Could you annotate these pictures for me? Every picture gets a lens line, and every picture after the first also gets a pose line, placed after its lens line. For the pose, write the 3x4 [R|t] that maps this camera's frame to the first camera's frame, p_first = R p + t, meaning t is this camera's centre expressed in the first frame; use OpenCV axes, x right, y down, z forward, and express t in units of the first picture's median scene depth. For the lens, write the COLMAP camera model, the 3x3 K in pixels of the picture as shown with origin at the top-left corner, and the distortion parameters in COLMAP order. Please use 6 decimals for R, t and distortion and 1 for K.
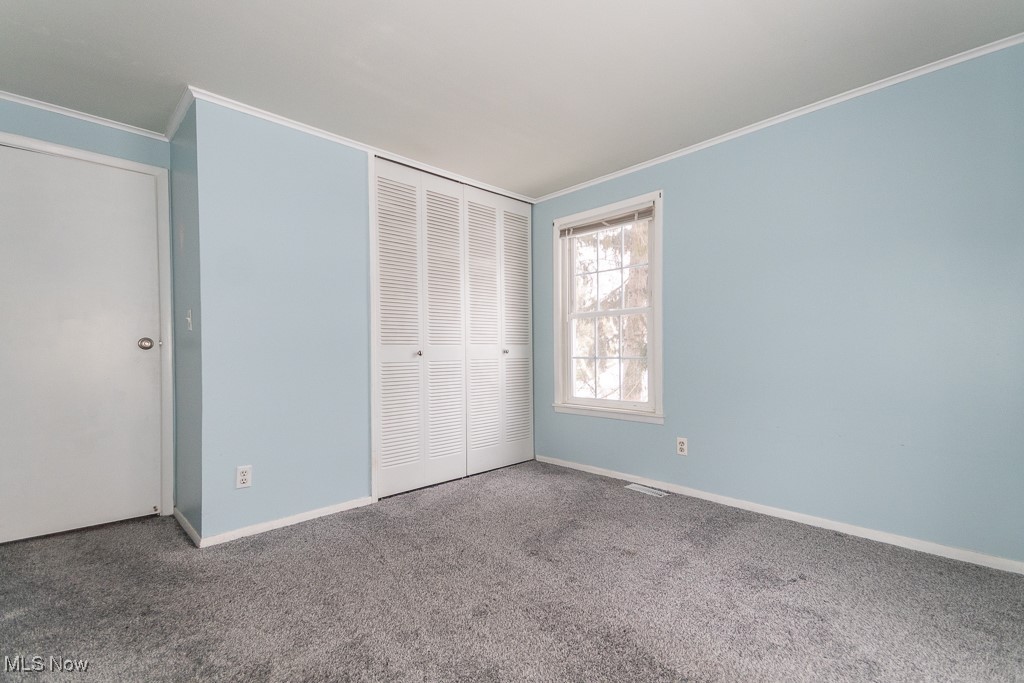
lens RADIAL K [[483.5, 0, 515.6], [0, 483.5, 344.5], [0, 0, 1]] dist [0.065025, -0.018206]
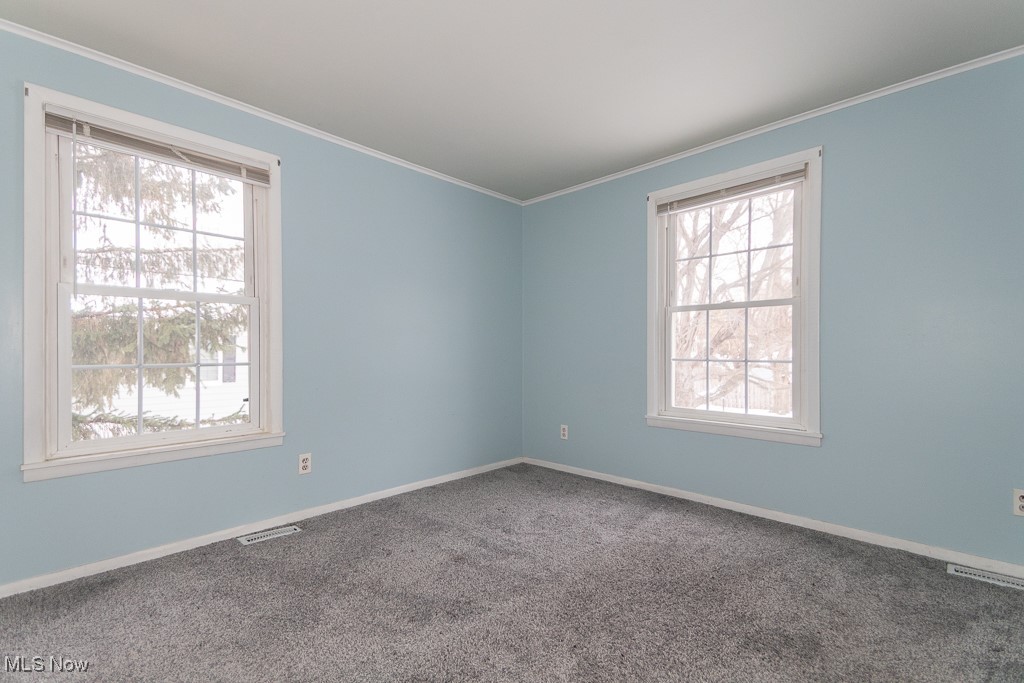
lens RADIAL K [[483.5, 0, 511.1], [0, 483.5, 342.1], [0, 0, 1]] dist [0.065025, -0.018206]
pose [[-0.052428, 0.018760, 0.998448, -0.560865], [-0.009418, 0.999770, -0.019279, 0.005869], [-0.998580, -0.010414, -0.052240, 0.690024]]
